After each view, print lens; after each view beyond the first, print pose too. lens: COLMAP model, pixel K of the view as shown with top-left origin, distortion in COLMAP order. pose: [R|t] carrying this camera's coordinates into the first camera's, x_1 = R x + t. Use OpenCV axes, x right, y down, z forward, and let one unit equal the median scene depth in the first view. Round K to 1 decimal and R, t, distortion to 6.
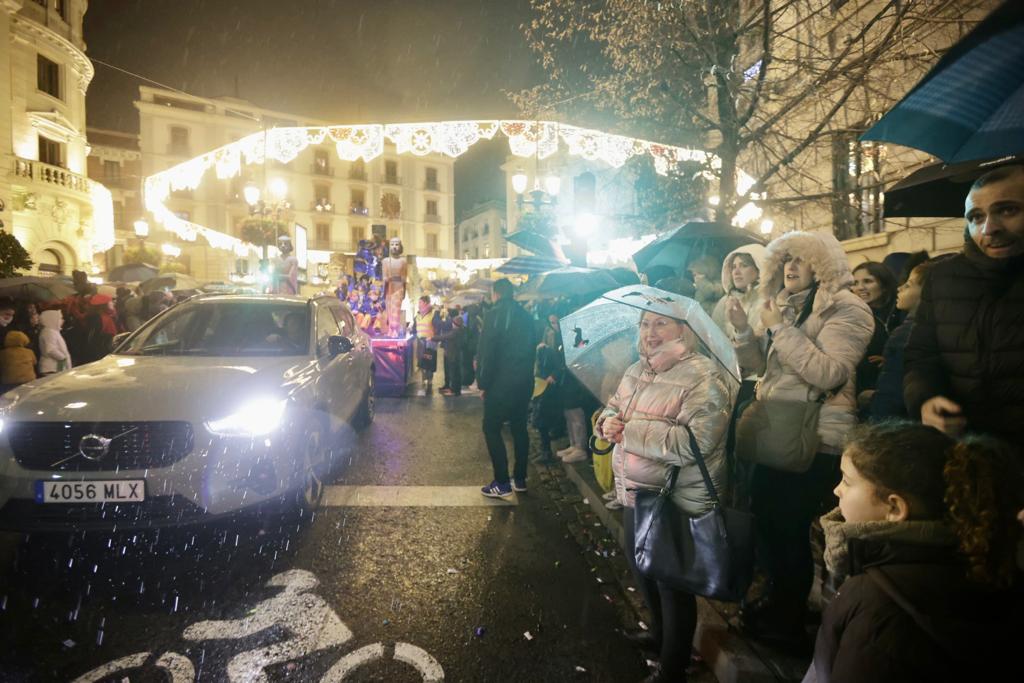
lens RADIAL K [[479.9, 0, 512.0], [0, 479.9, 341.5], [0, 0, 1]] dist [-0.019605, 0.001681]
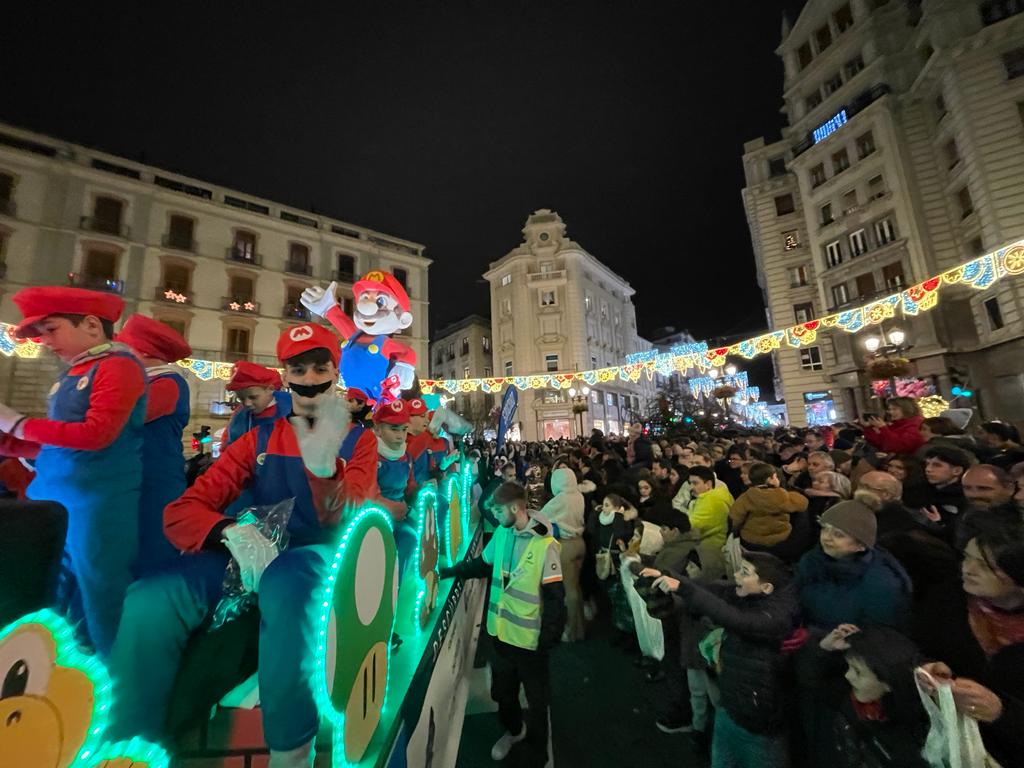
lens RADIAL K [[410.7, 0, 512.0], [0, 410.7, 384.0], [0, 0, 1]] dist [-0.000652, -0.000039]
pose [[0.994043, -0.011599, 0.108373, -0.136893], [0.032913, 0.979847, -0.197022, -0.074447], [-0.103904, 0.199415, 0.974391, 0.800580]]
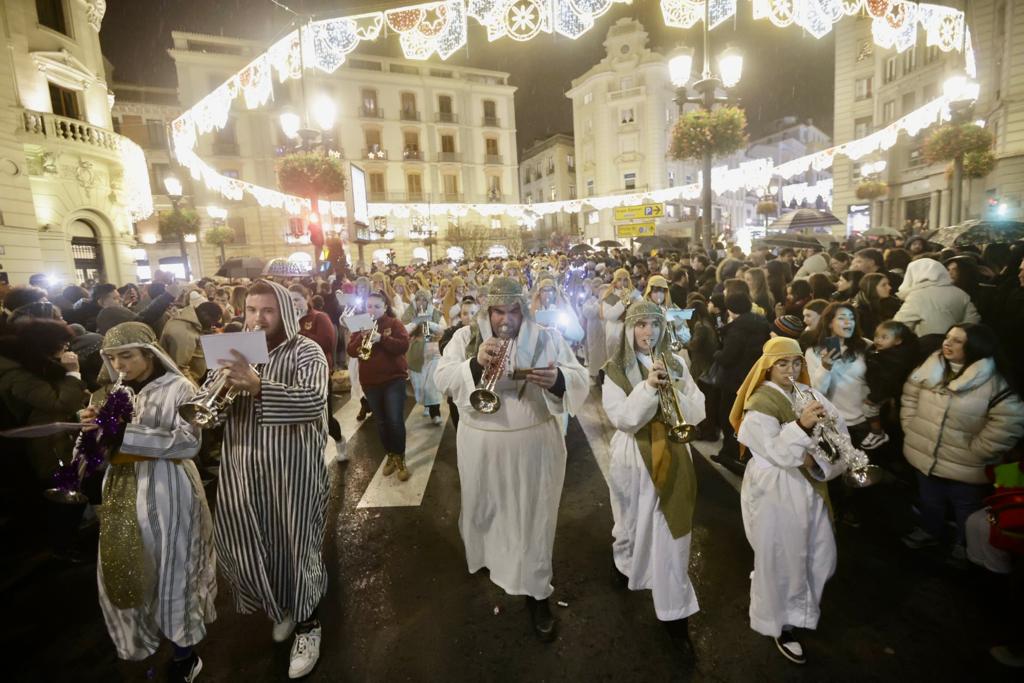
lens RADIAL K [[479.9, 0, 512.0], [0, 479.9, 341.5], [0, 0, 1]] dist [-0.019605, 0.001681]
pose [[0.992971, -0.030976, -0.114229, -0.091486], [0.043294, 0.993318, 0.106985, -0.028355], [0.110152, -0.111179, 0.987677, 0.188071]]
